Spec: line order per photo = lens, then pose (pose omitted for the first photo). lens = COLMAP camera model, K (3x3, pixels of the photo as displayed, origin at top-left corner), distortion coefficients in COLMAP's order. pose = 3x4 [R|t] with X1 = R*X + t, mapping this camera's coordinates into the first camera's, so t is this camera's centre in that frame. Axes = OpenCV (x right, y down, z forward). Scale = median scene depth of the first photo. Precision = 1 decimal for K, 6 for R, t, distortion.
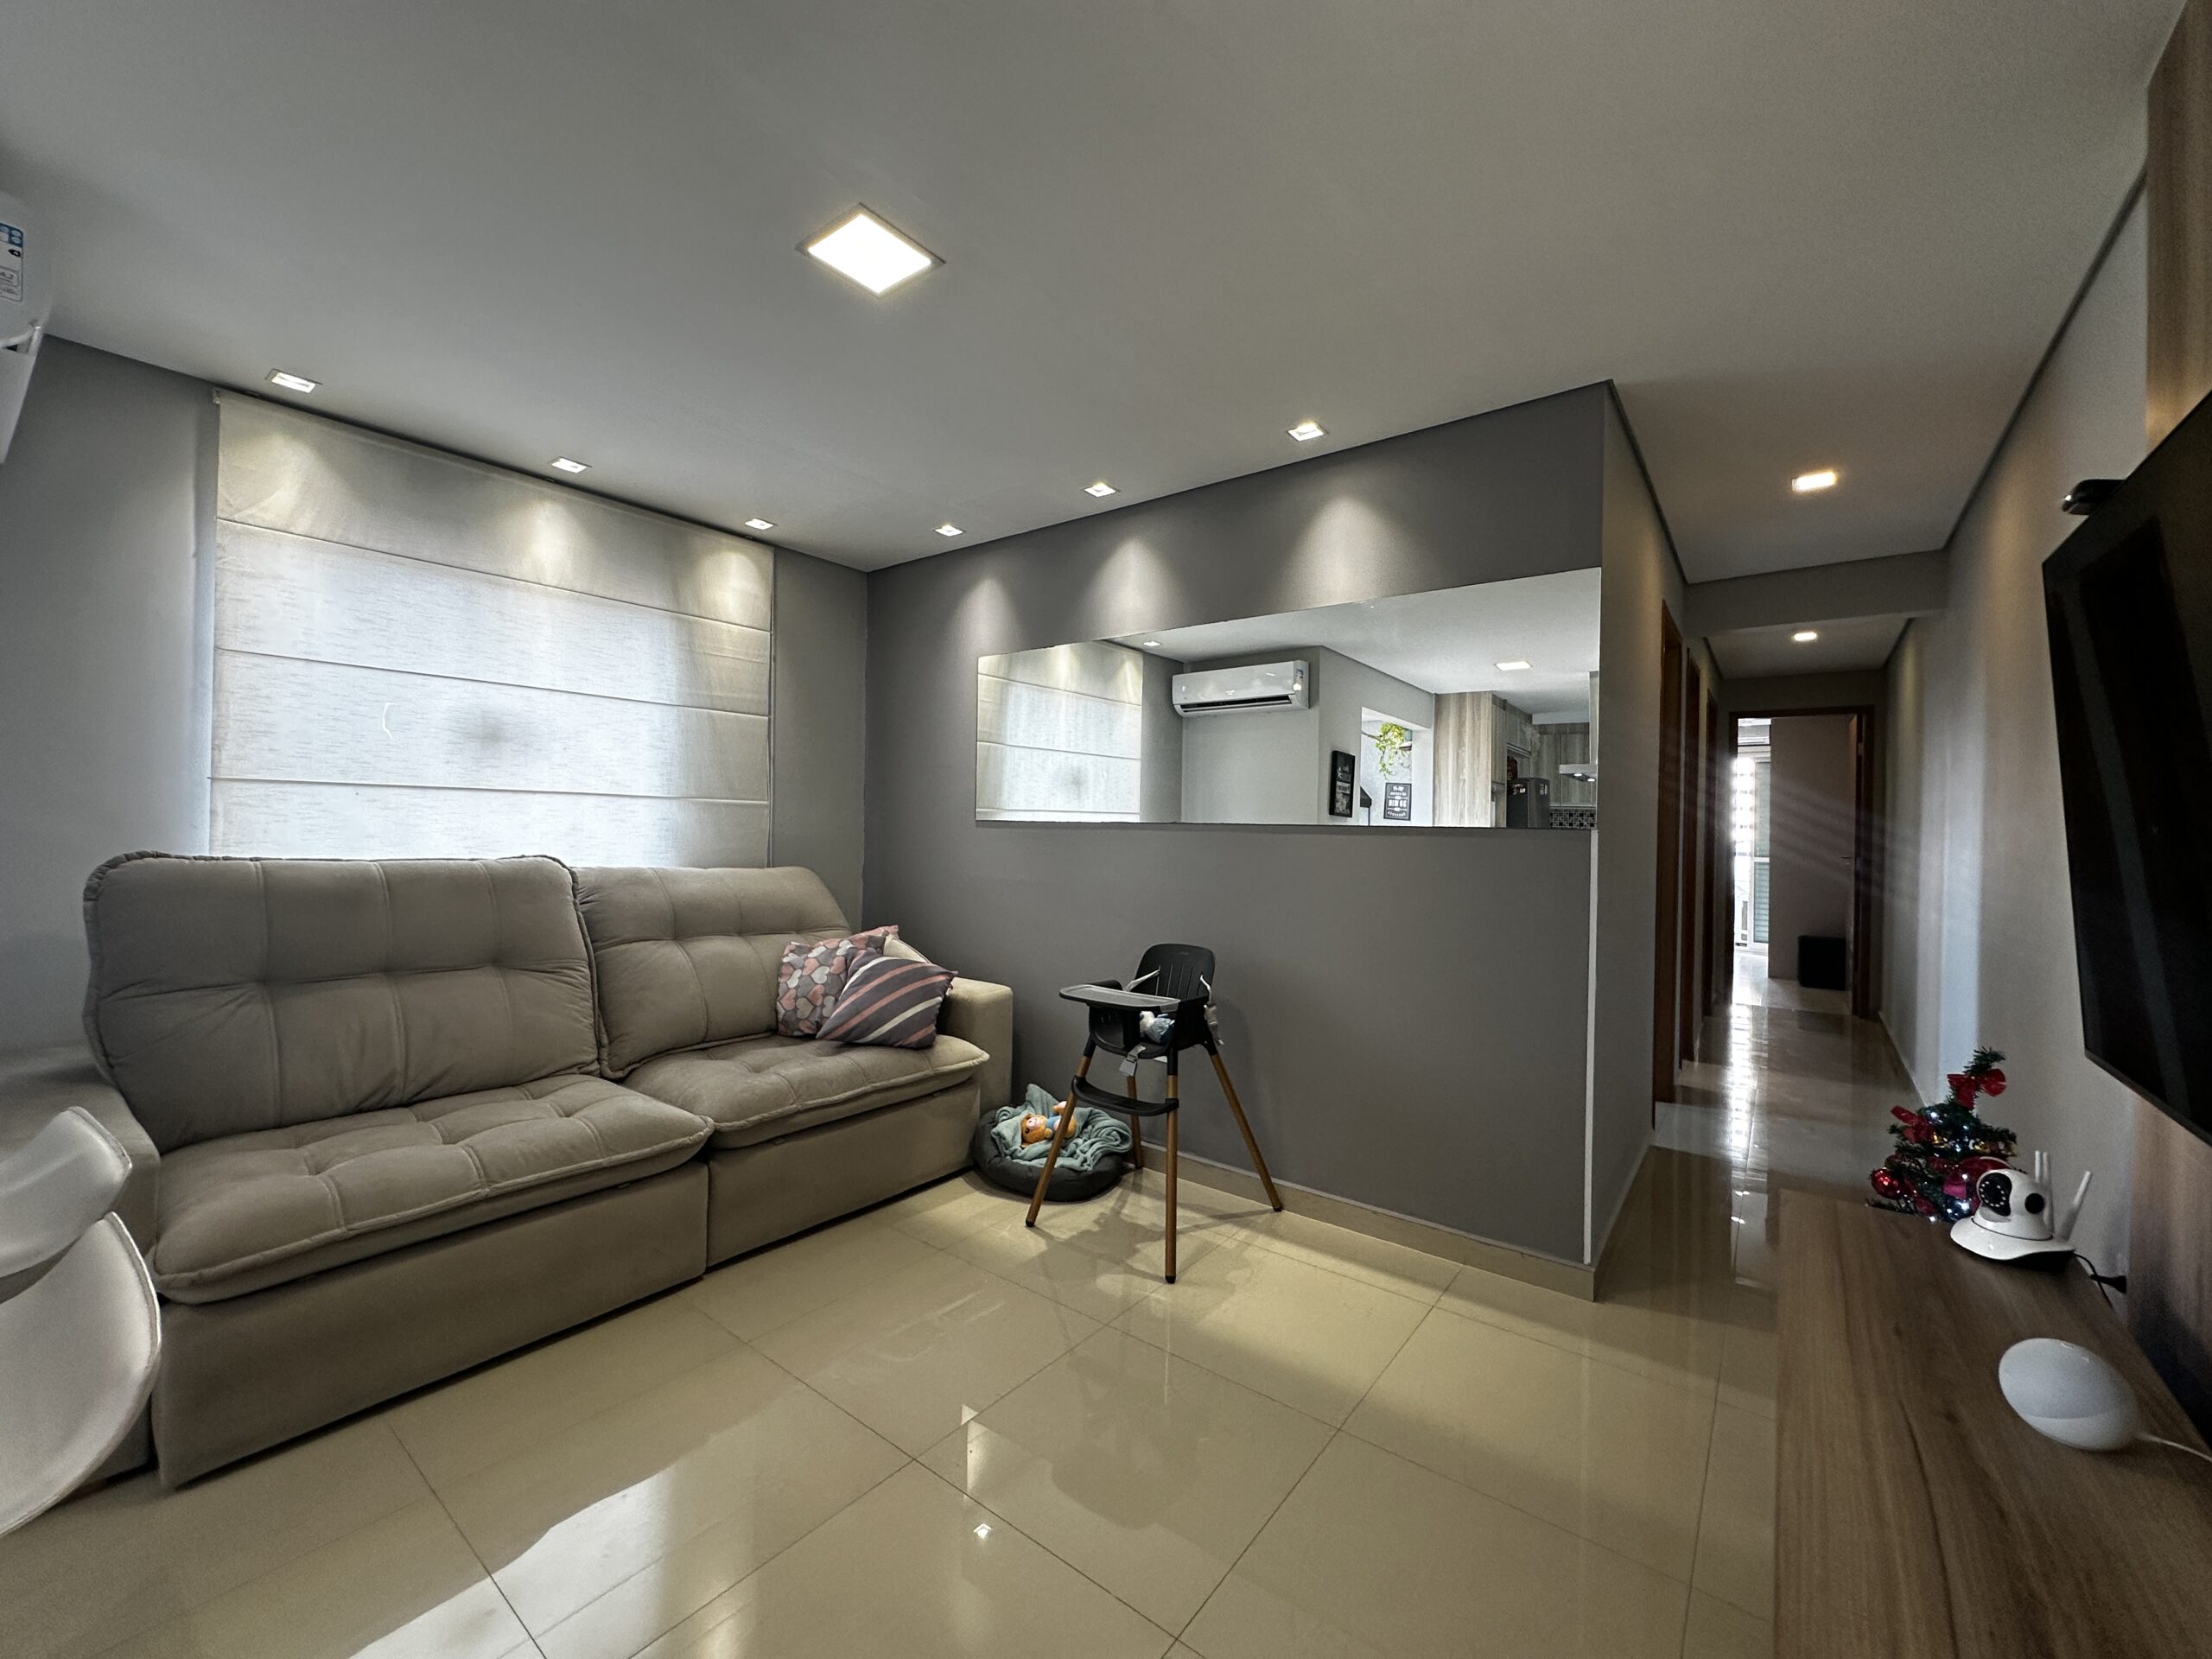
lens RADIAL K [[882.0, 0, 1105.8], [0, 882.0, 826.6], [0, 0, 1]] dist [-0.003497, 0.000474]
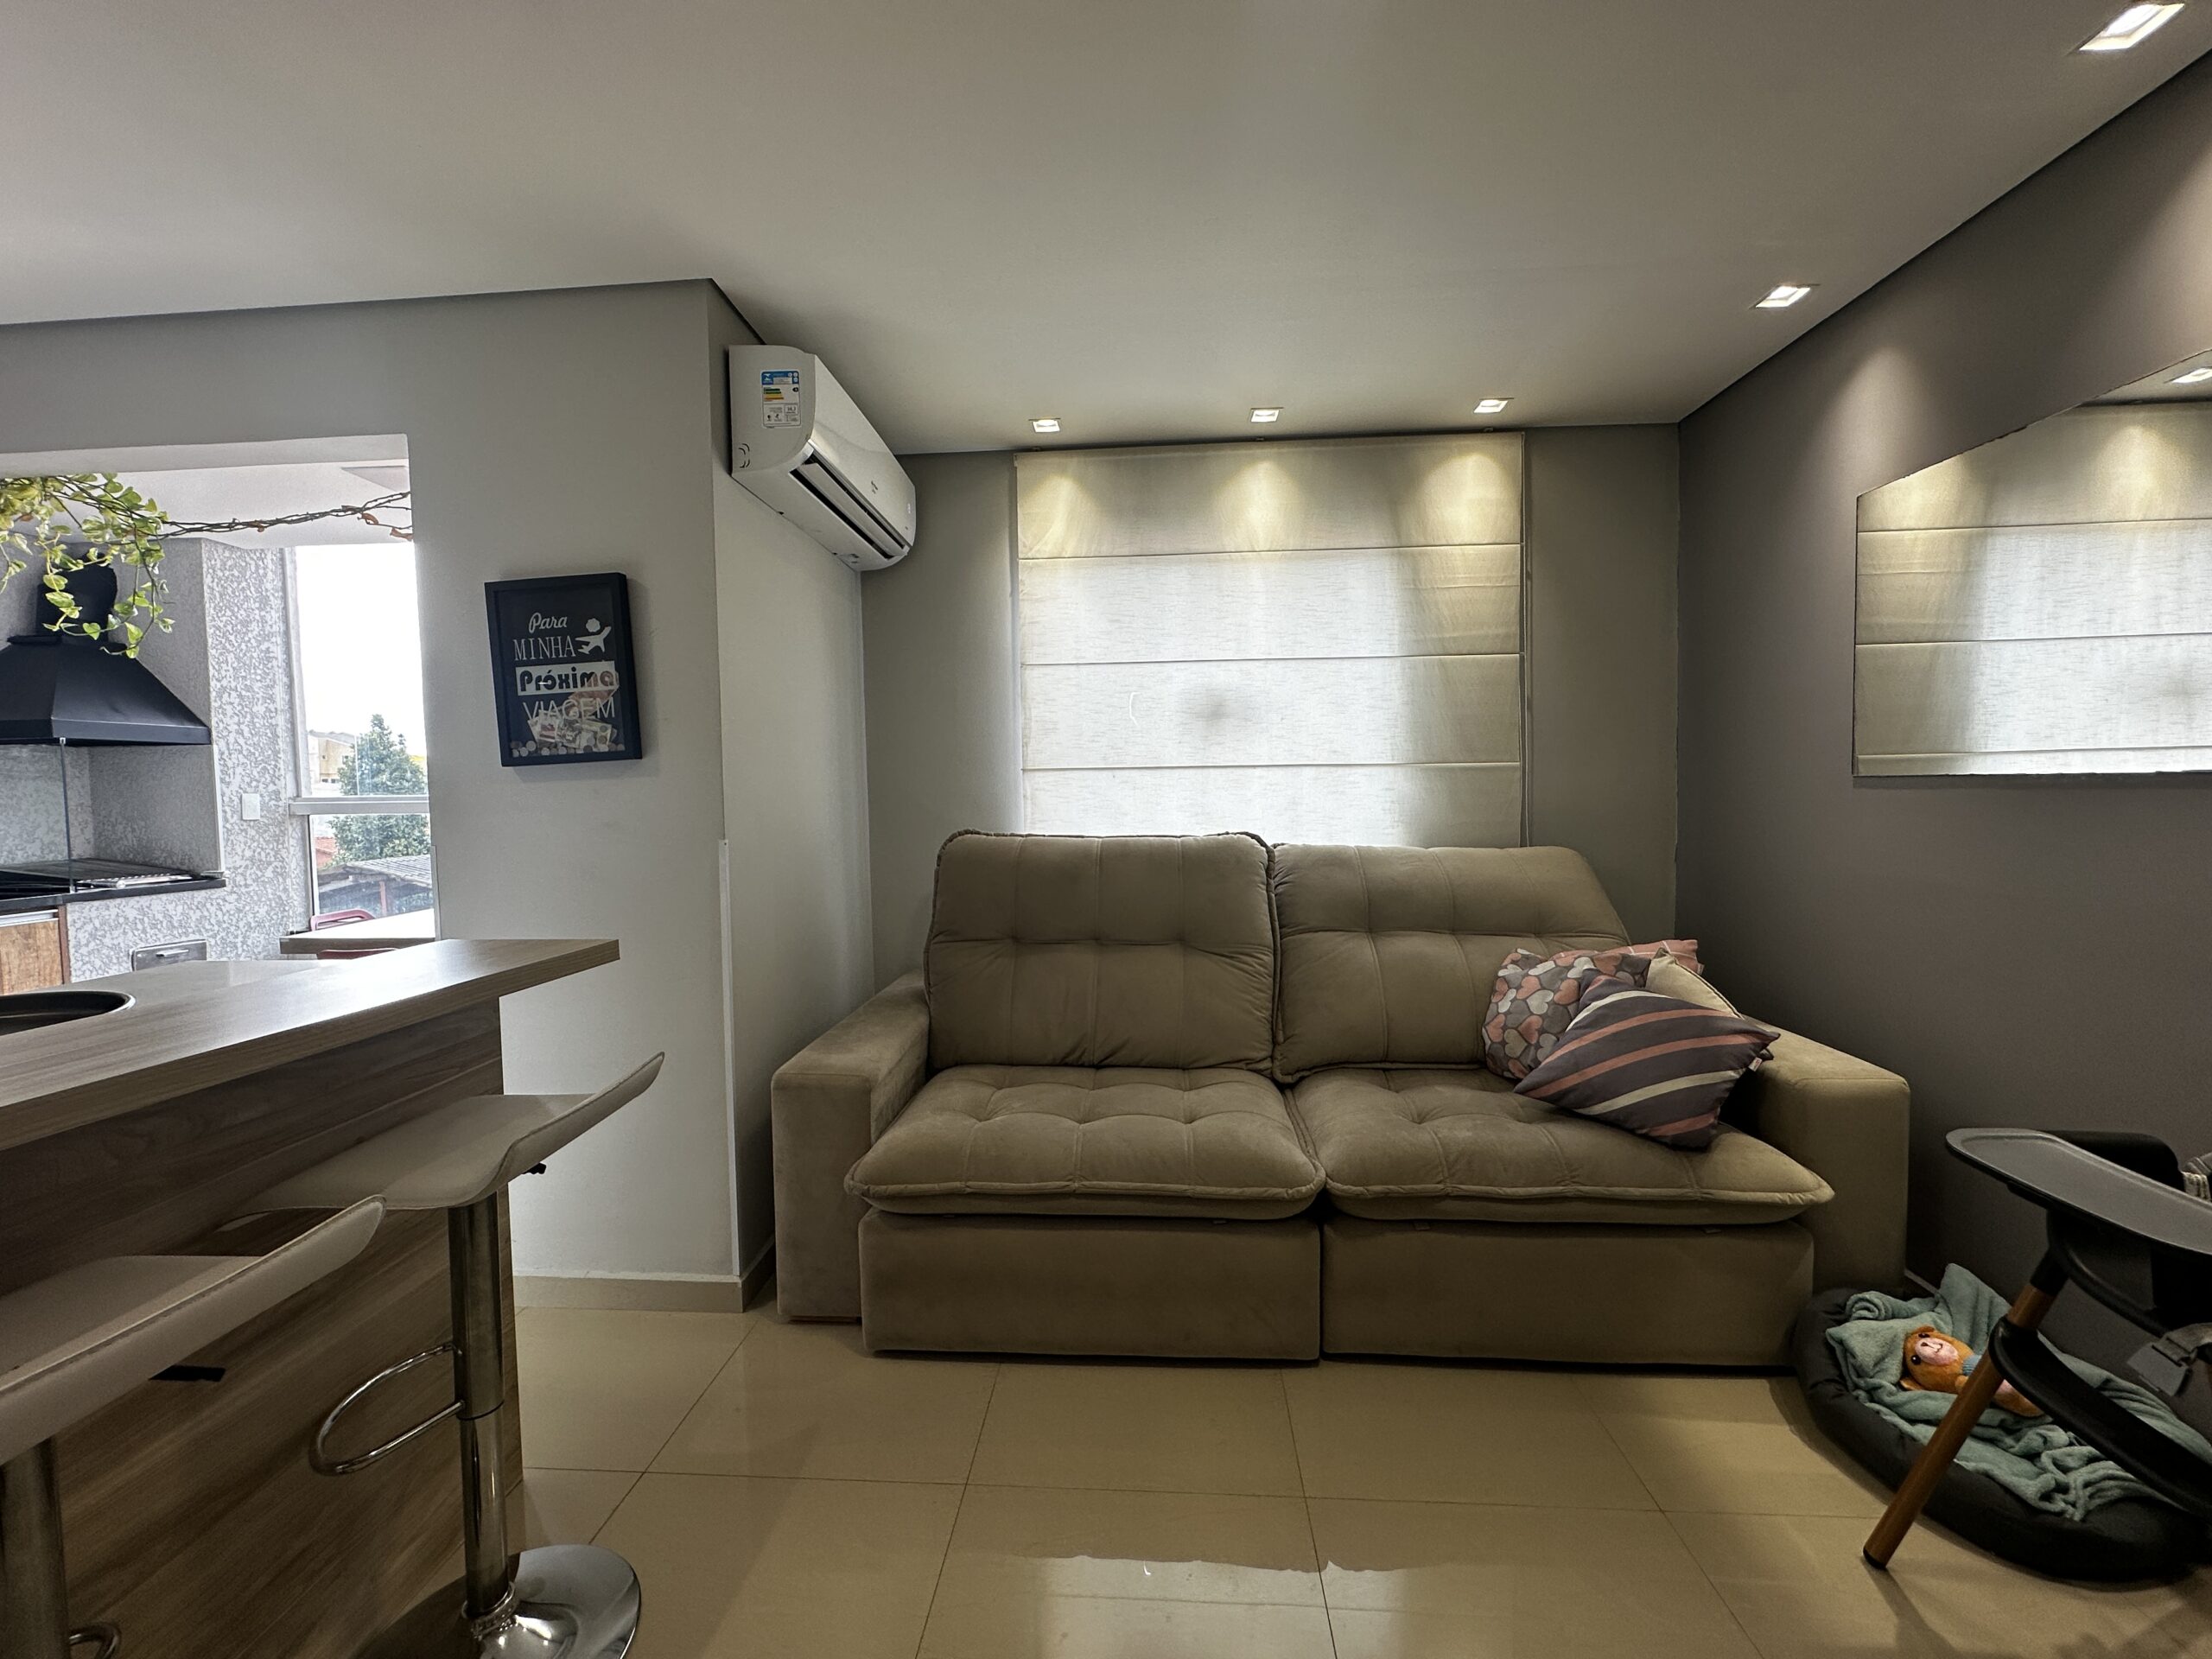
lens RADIAL K [[882.0, 0, 1105.8], [0, 882.0, 826.6], [0, 0, 1]] dist [-0.003497, 0.000474]
pose [[0.559683, 0.010439, -0.828641, 0.076122], [0.028265, 0.999098, 0.031677, -0.008207], [0.828225, -0.041151, 0.558883, 0.319050]]
